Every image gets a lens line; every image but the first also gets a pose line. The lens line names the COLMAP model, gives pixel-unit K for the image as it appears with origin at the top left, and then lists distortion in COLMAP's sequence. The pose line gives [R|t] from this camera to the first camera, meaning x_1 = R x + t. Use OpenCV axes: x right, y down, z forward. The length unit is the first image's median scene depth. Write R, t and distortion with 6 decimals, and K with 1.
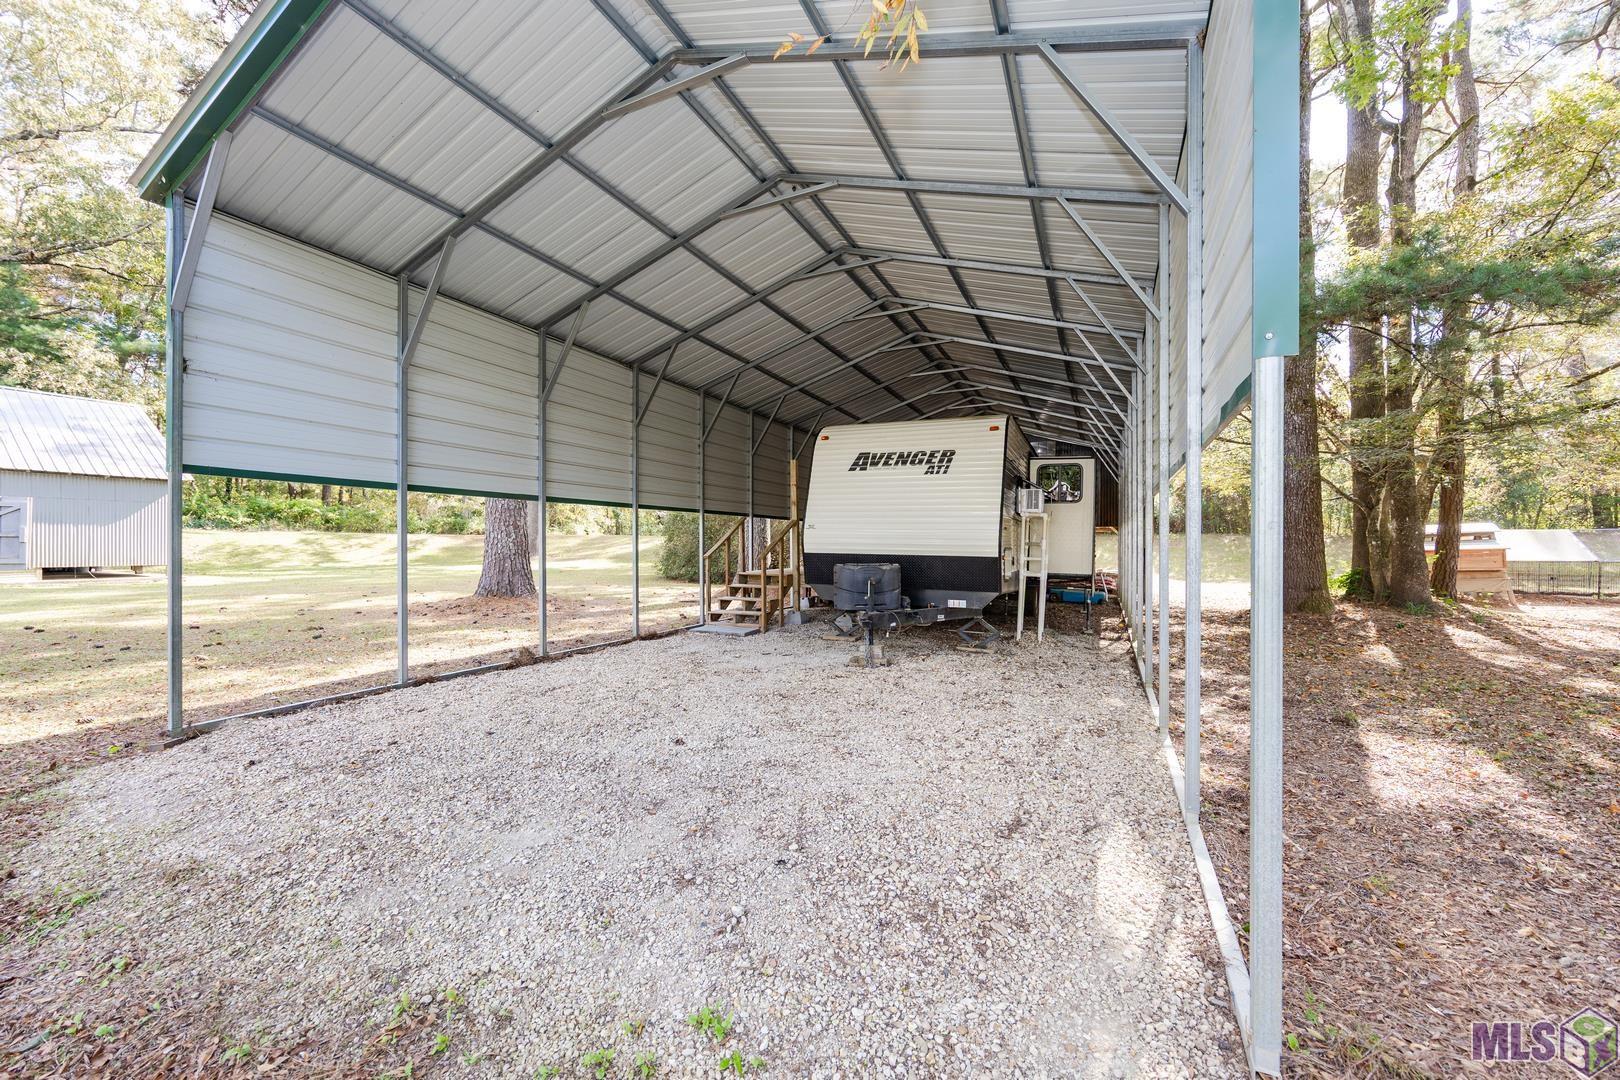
lens RADIAL K [[622.9, 0, 810.0], [0, 622.9, 540.0], [0, 0, 1]] dist [-0.000062, 0.000098]
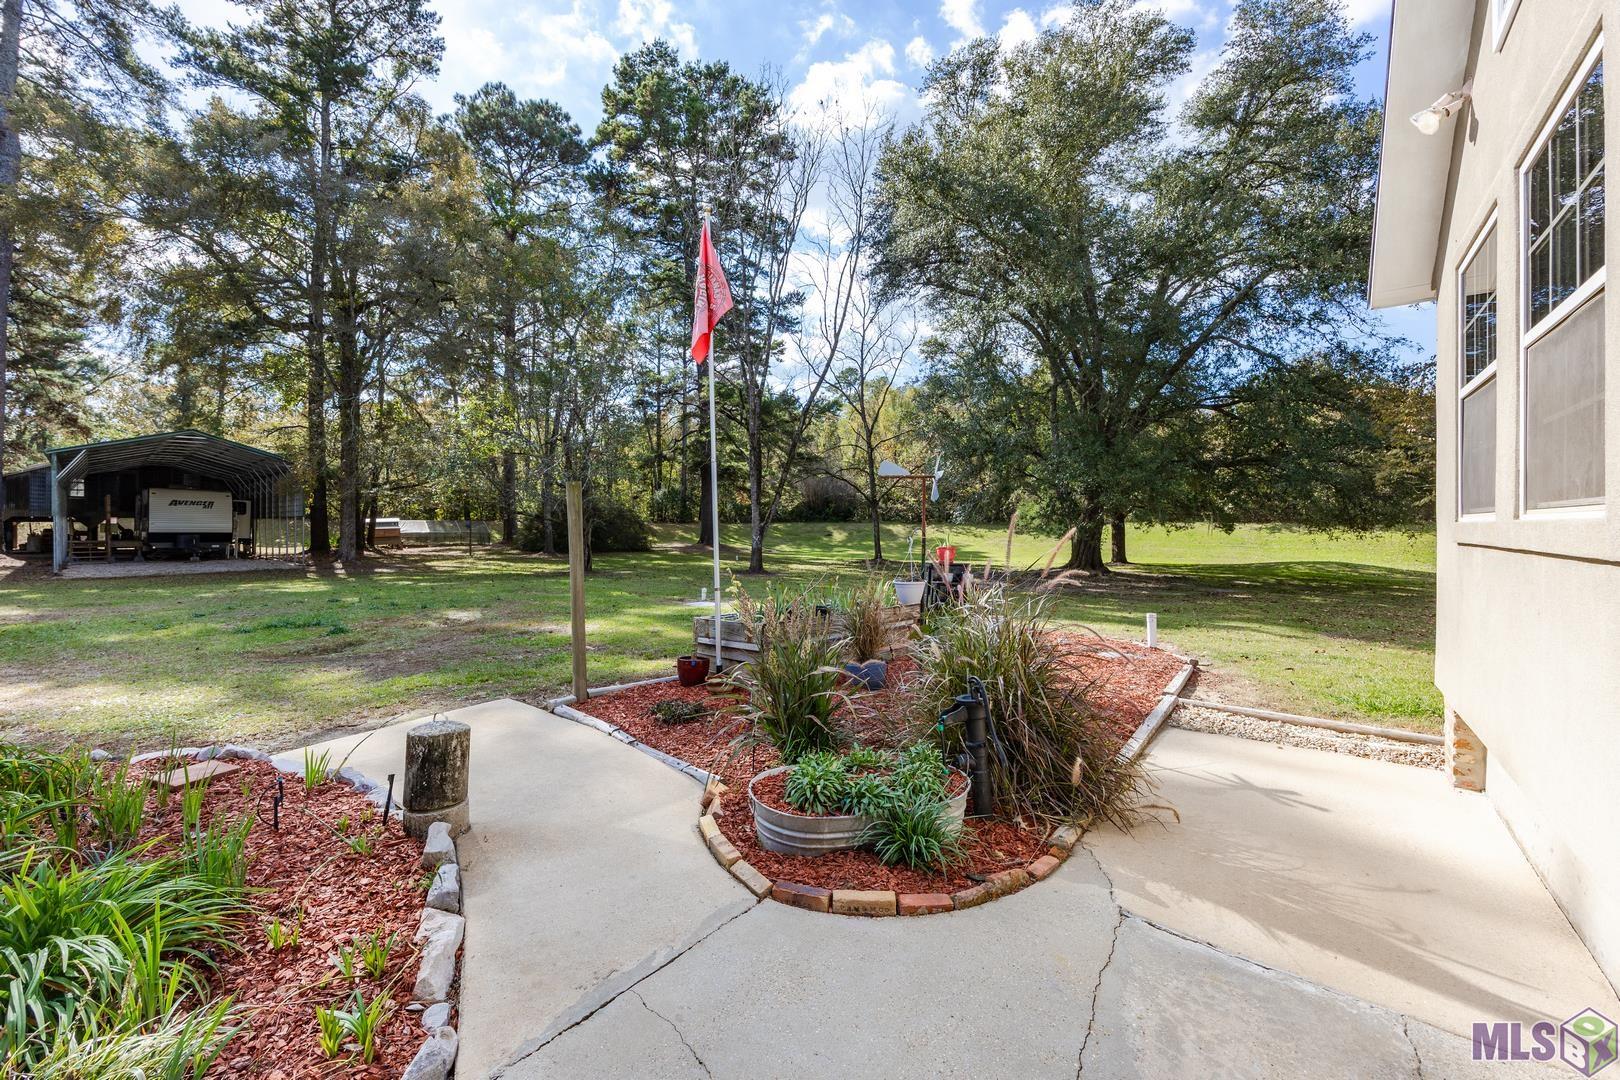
lens RADIAL K [[622.9, 0, 810.0], [0, 622.9, 540.0], [0, 0, 1]] dist [-0.000062, 0.000098]
pose [[0.234981, -0.027293, 0.971617, -1.991741], [-0.006054, 0.999545, 0.029542, -0.046888], [-0.971981, -0.012824, 0.234709, -2.547315]]
